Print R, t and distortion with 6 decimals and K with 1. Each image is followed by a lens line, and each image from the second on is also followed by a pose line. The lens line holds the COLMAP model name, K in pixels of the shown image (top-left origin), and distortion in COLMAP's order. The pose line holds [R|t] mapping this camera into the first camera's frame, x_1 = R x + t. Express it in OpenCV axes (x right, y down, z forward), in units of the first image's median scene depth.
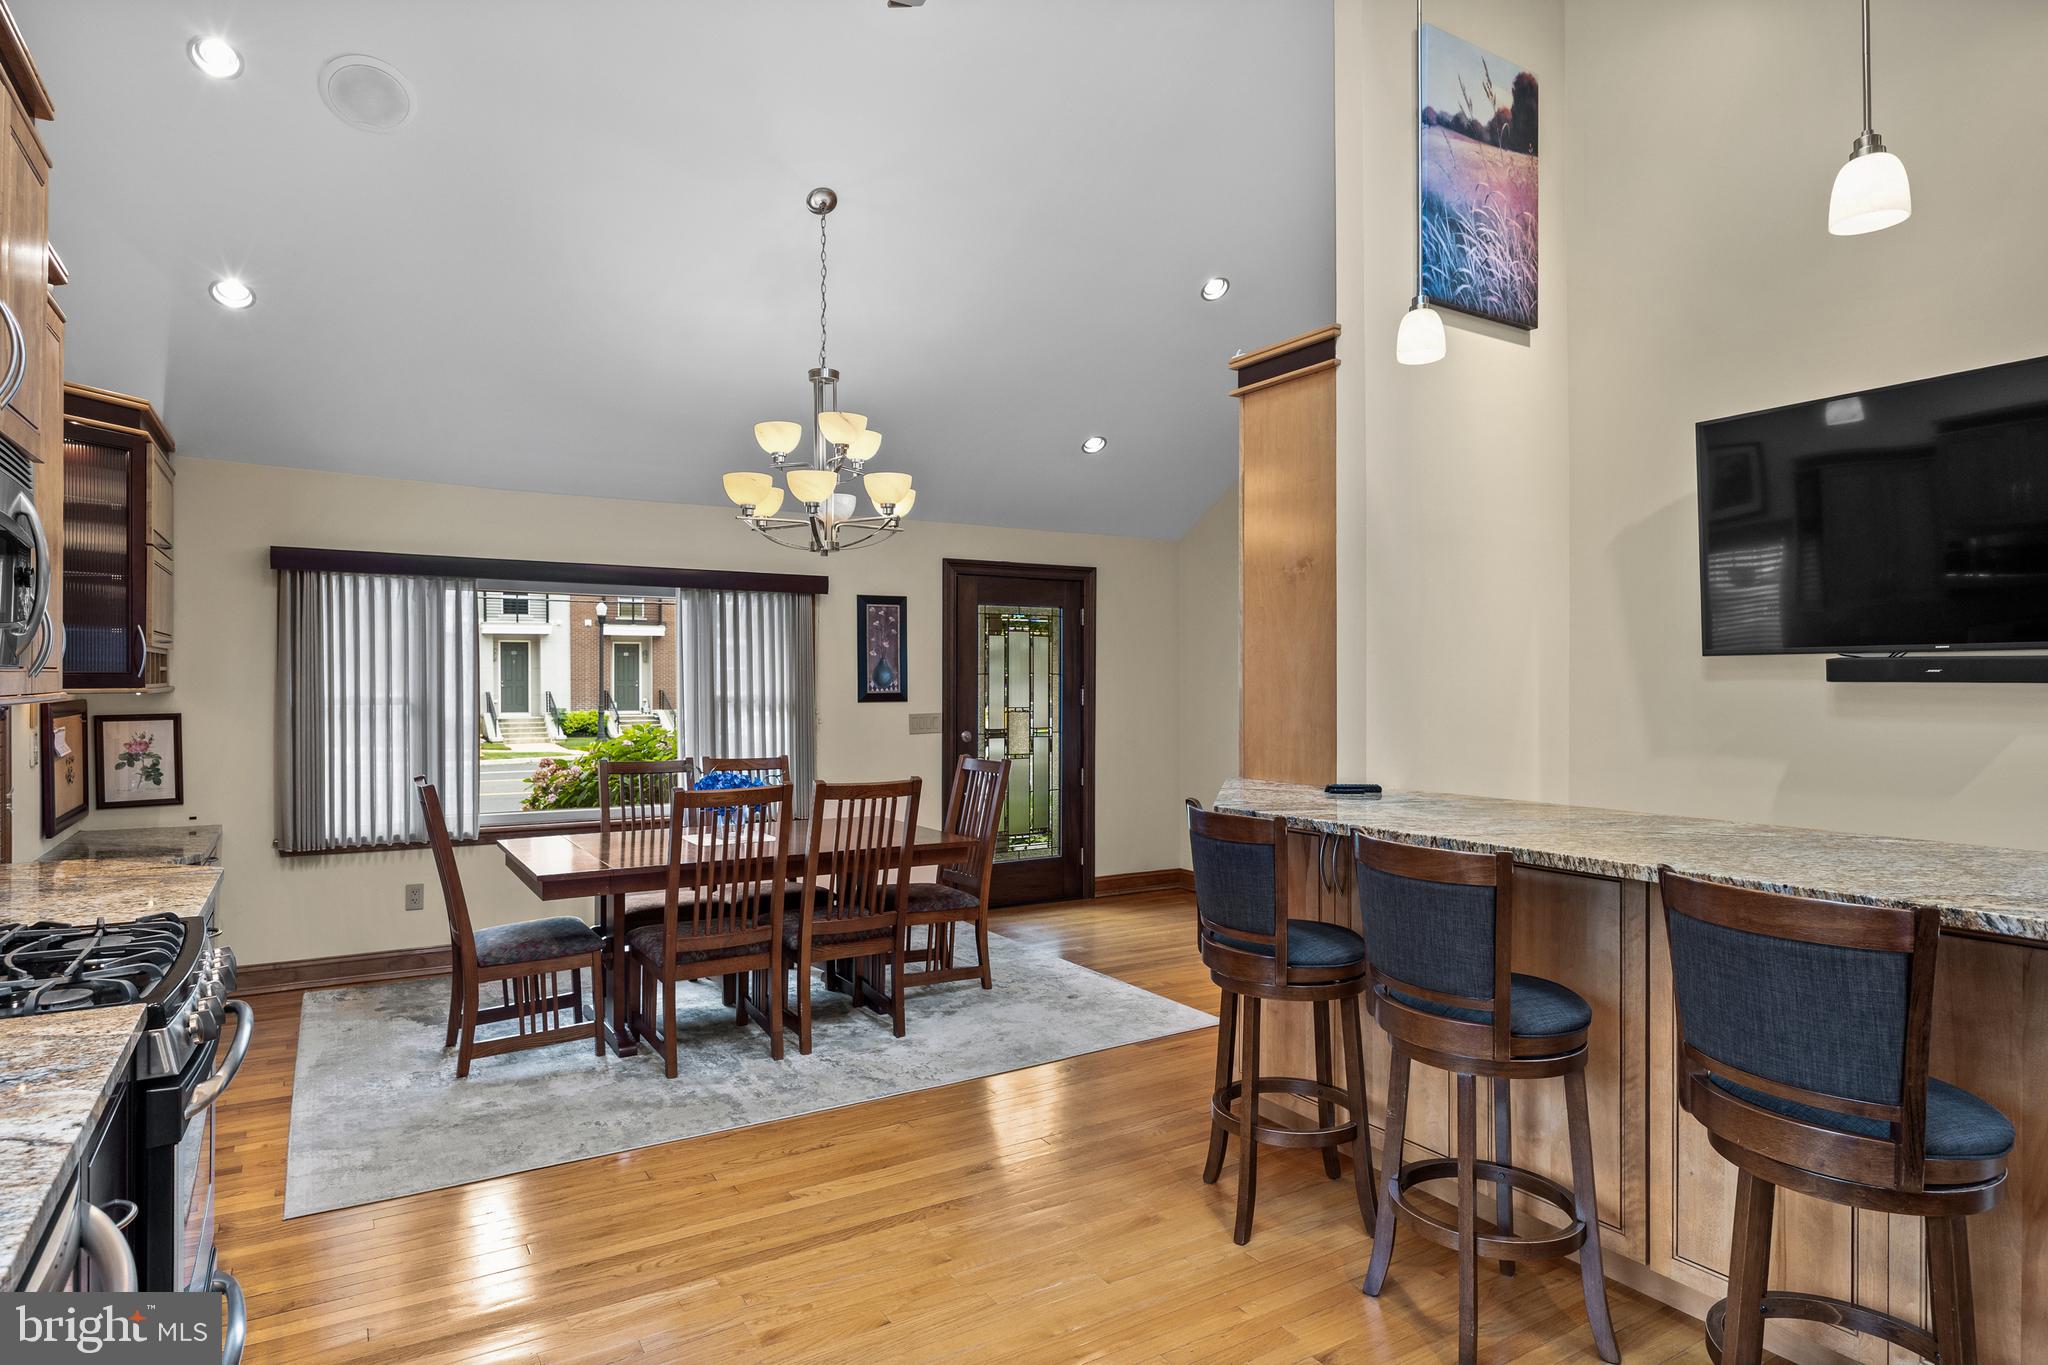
lens RADIAL K [[1172.0, 0, 1026.4], [0, 1172.0, 683.0], [0, 0, 1]] dist [0.005251, -0.004255]
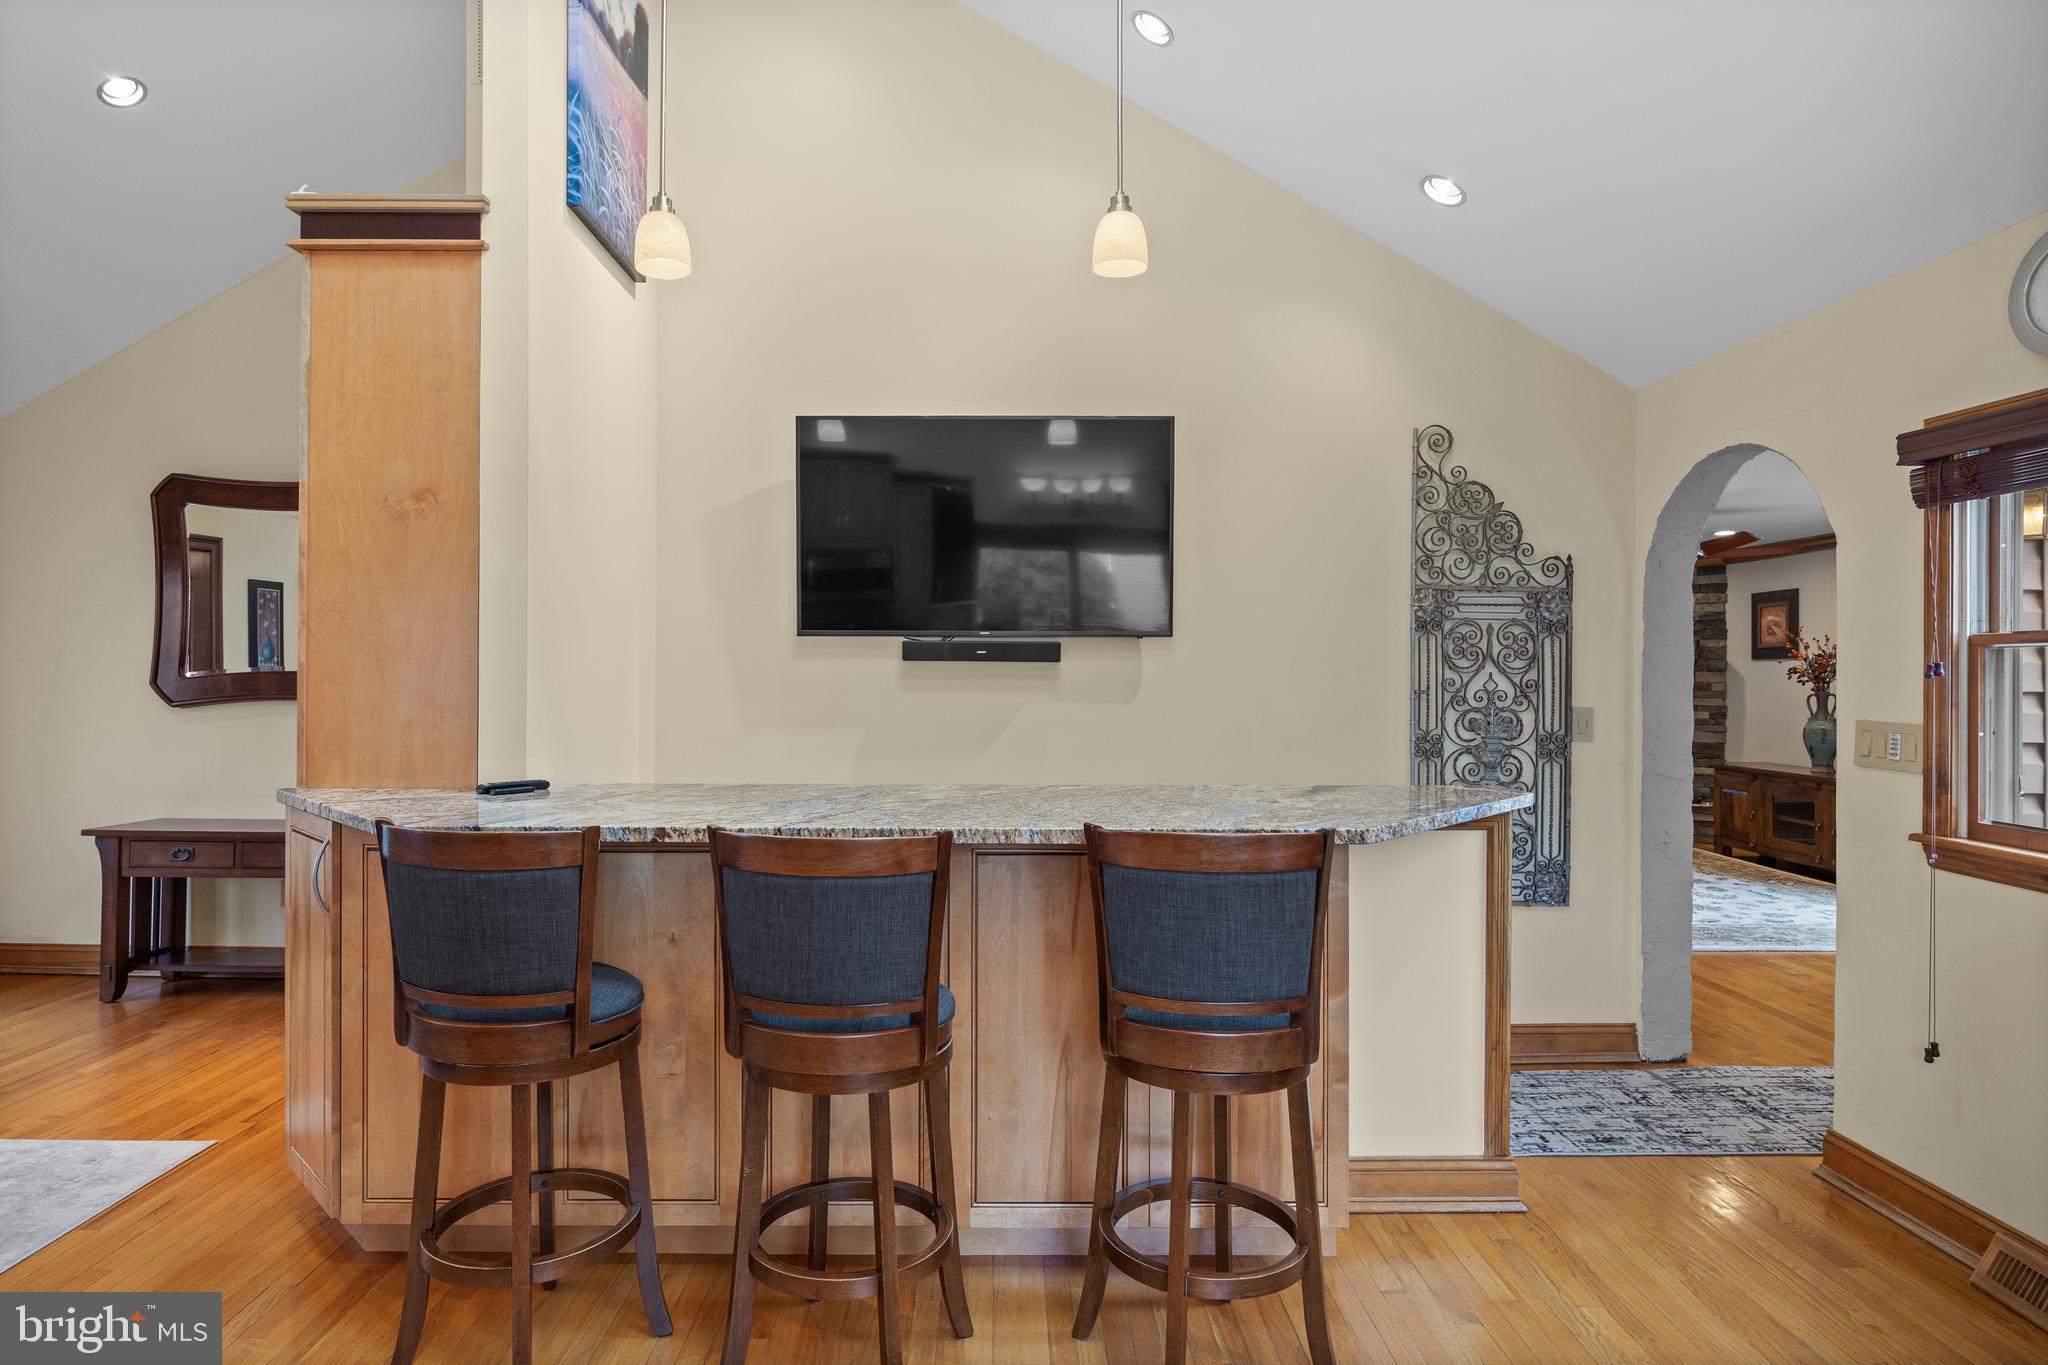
lens RADIAL K [[1105.6, 0, 1015.7], [0, 1105.6, 675.9], [0, 0, 1]] dist [-0.006218, 0.001007]
pose [[0.512213, 0.003968, 0.858849, -0.145481], [-0.001817, 0.999992, -0.003537, 0.012817], [-0.858856, 0.000251, 0.512217, 0.248989]]
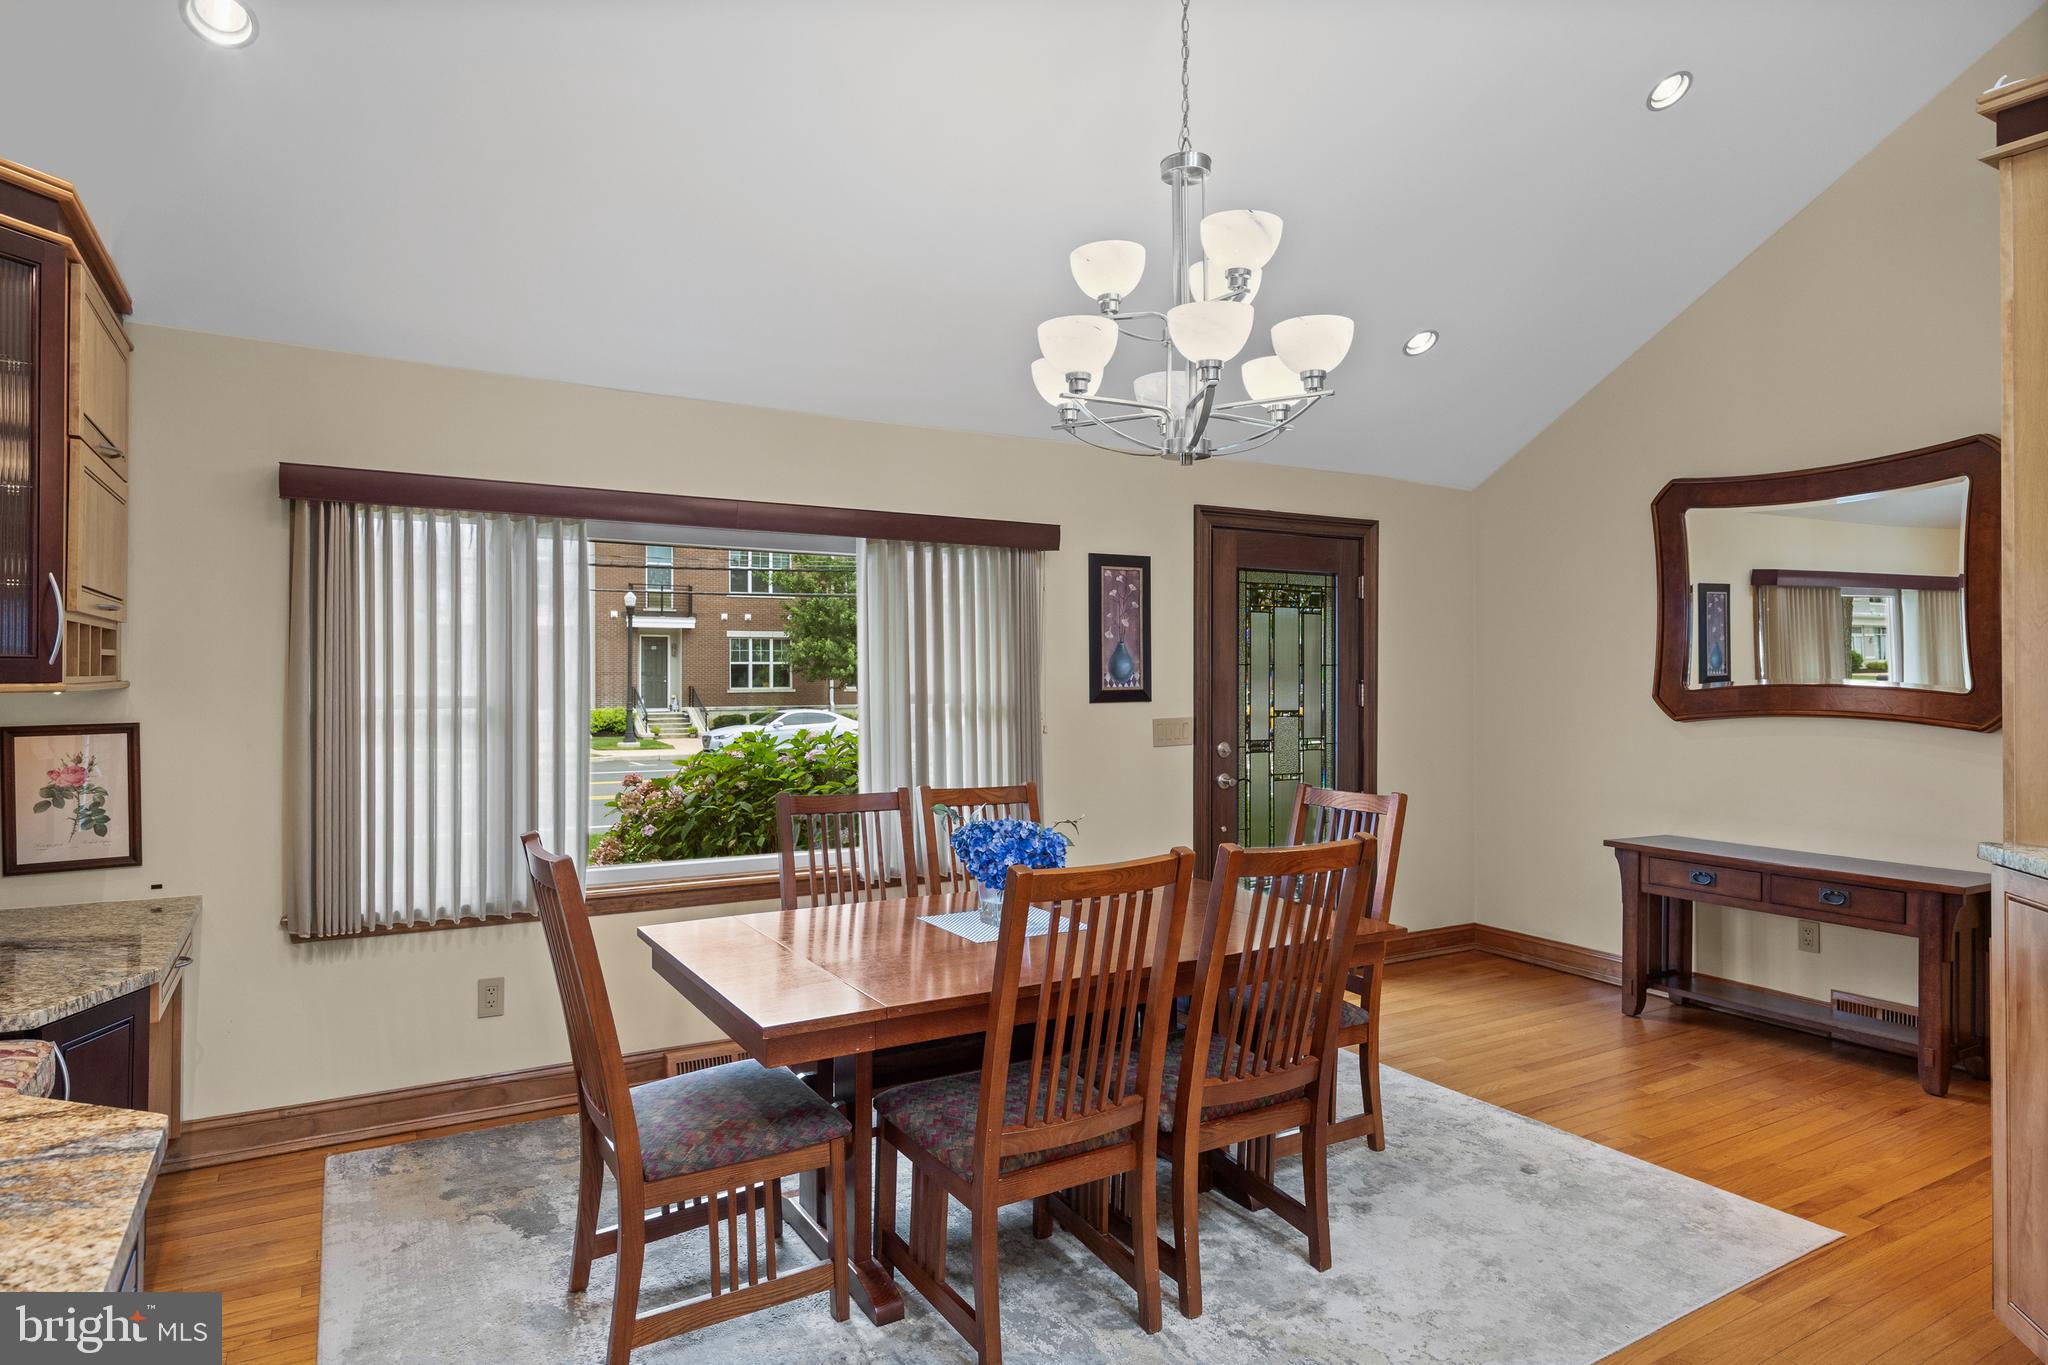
lens RADIAL K [[1172.0, 0, 1012.3], [0, 1172.0, 667.2], [0, 0, 1]] dist [0.005251, -0.004255]
pose [[0.999913, -0.000416, -0.013168, -0.243114], [0.000284, 0.999950, -0.010025, 0.002361], [0.013172, 0.010021, 0.999863, 0.377412]]
